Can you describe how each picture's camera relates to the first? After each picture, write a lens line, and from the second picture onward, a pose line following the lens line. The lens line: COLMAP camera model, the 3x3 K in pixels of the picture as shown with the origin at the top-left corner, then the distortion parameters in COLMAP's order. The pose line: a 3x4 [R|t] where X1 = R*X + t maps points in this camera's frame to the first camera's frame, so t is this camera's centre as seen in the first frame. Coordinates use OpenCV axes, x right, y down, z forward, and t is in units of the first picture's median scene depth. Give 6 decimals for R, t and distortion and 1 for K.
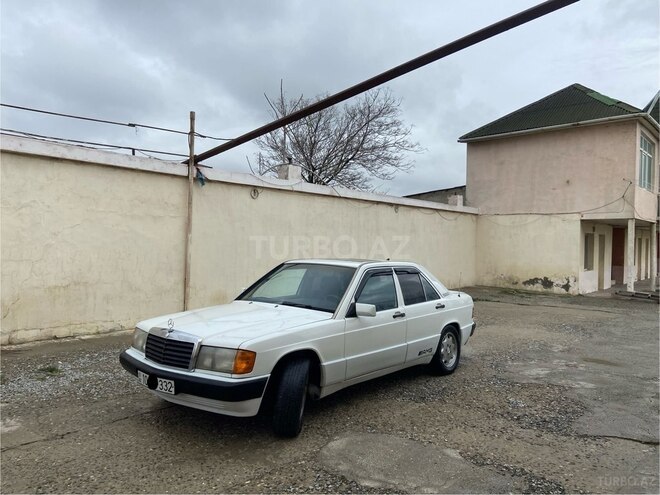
lens RADIAL K [[491.4, 0, 331.3], [0, 491.4, 252.2], [0, 0, 1]] dist [0.110749, -0.131238]
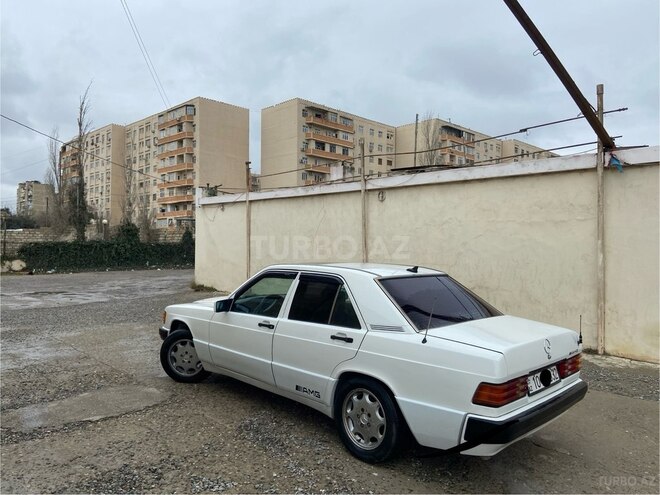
lens RADIAL K [[491.4, 0, 331.1], [0, 491.4, 251.9], [0, 0, 1]] dist [0.110749, -0.131238]
pose [[-0.085581, -0.009204, -0.996289, 0.829151], [-0.032796, 0.999441, -0.006416, 0.001259], [0.995791, 0.032126, -0.085835, 0.991874]]
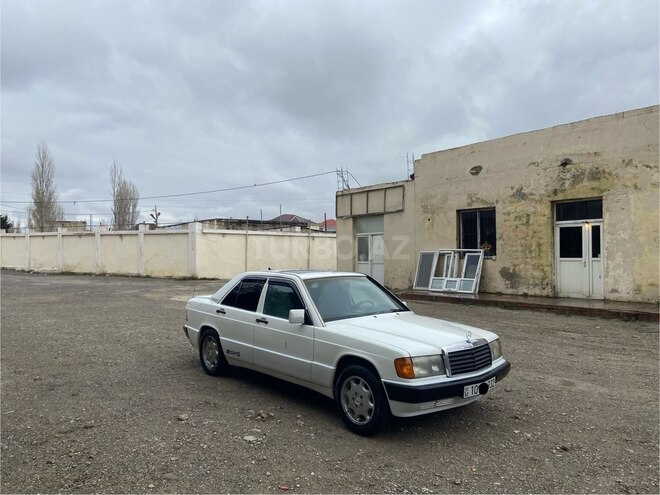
lens RADIAL K [[491.4, 0, 330.0], [0, 491.4, 245.2], [0, 0, 1]] dist [0.110749, -0.131238]
pose [[0.138752, -0.014356, 0.990223, -0.978963], [0.005801, 0.999890, 0.013683, -0.052685], [-0.990310, 0.003845, 0.138819, 0.758146]]
